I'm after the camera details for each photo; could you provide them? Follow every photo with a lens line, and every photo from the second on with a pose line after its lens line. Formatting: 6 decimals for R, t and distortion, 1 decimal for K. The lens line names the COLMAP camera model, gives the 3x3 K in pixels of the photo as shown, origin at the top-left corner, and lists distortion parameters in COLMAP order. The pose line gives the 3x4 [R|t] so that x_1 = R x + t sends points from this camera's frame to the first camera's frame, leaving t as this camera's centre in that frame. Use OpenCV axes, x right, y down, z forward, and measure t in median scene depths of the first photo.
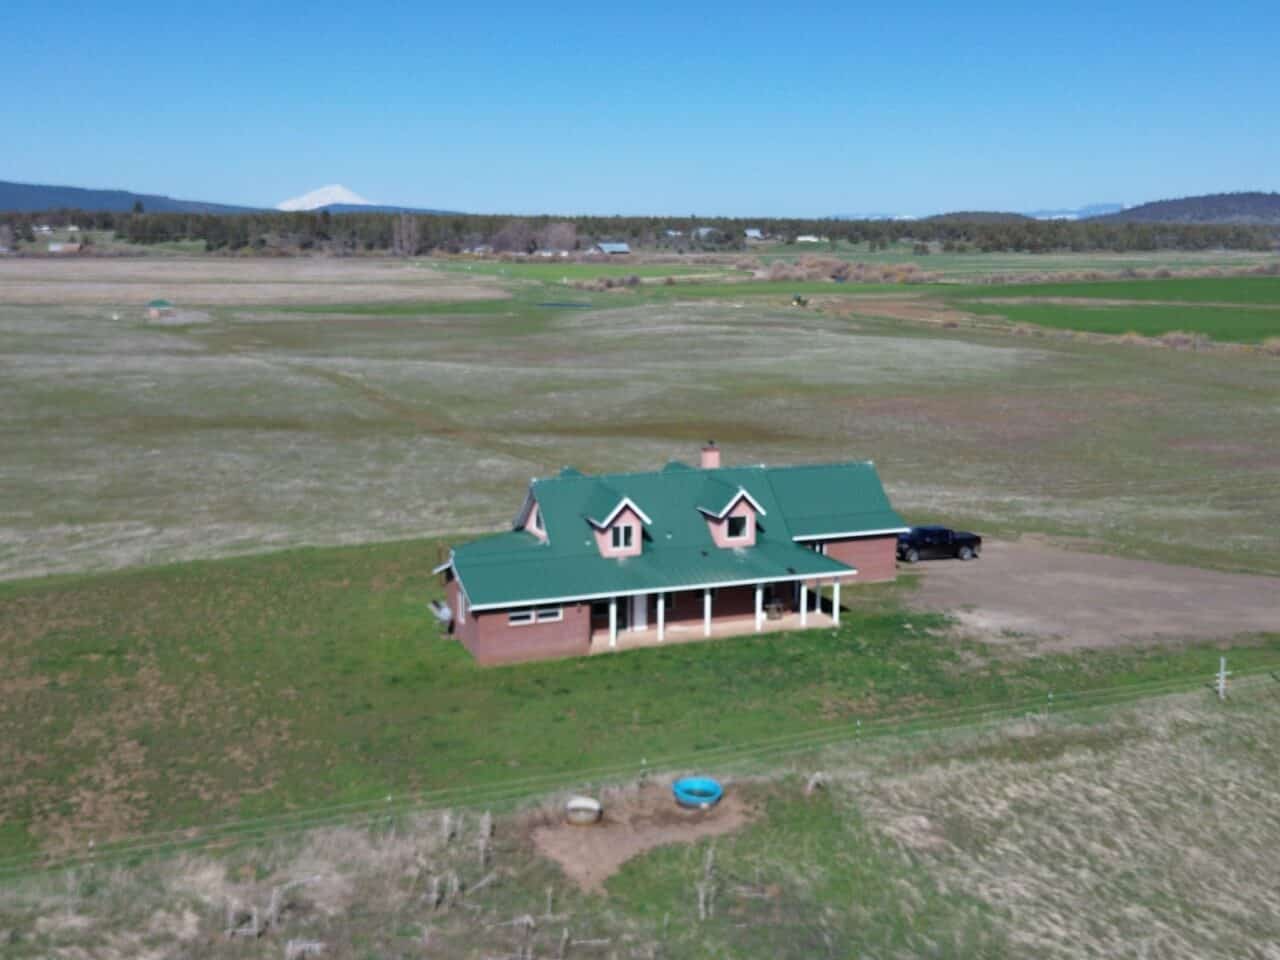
lens RADIAL K [[743.1, 0, 640.0], [0, 743.1, 480.0], [0, 0, 1]] dist [0.026067, -0.023633]
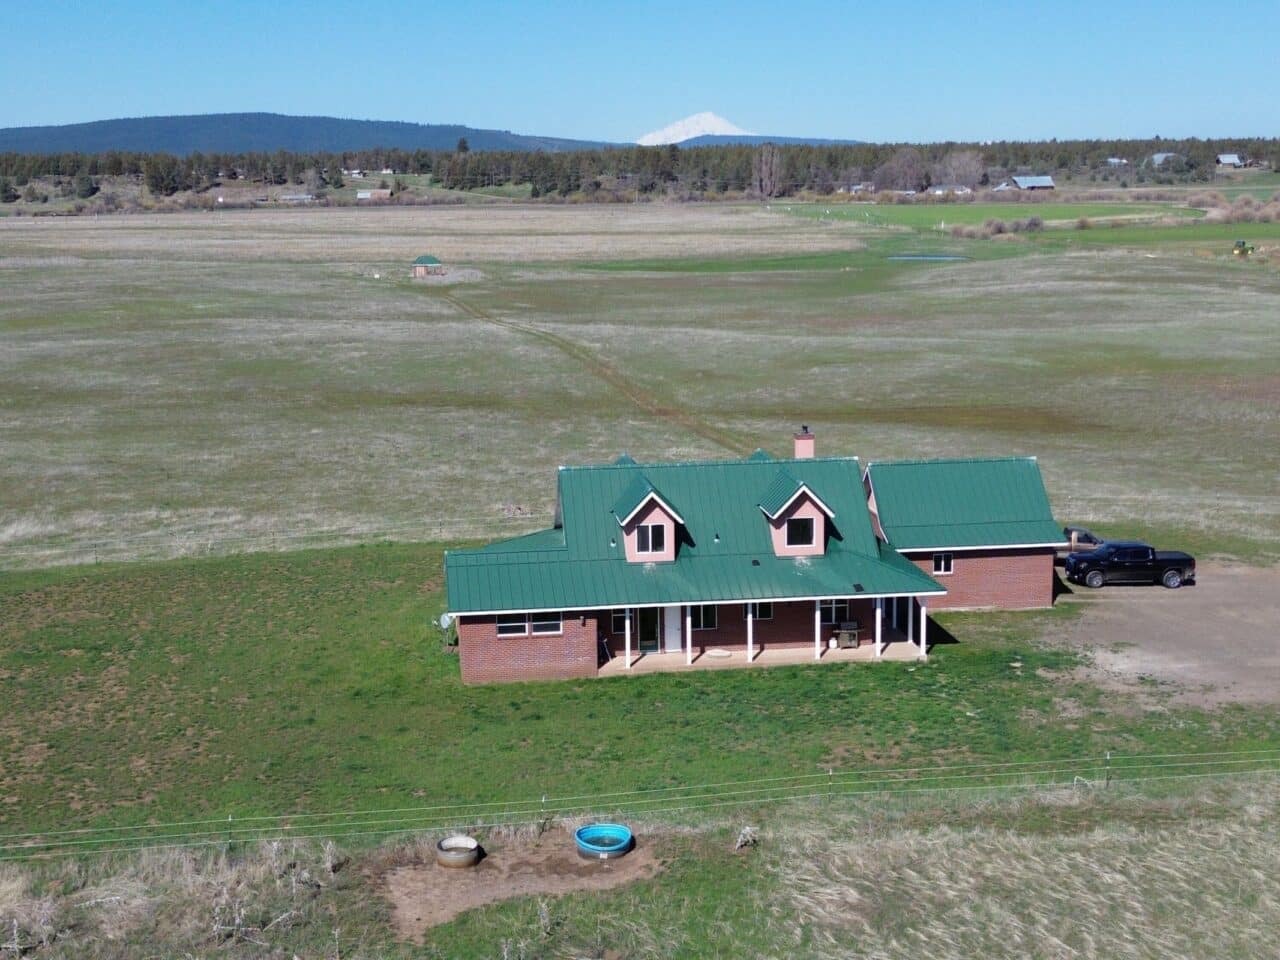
lens RADIAL K [[899.4, 0, 640.0], [0, 899.4, 480.0], [0, 0, 1]] dist [0.048938, -0.049478]
pose [[0.991025, 0.025588, -0.131203, -0.303788], [-0.024450, 0.999648, 0.010279, -0.000658], [0.131419, -0.006979, 0.991302, 0.004653]]
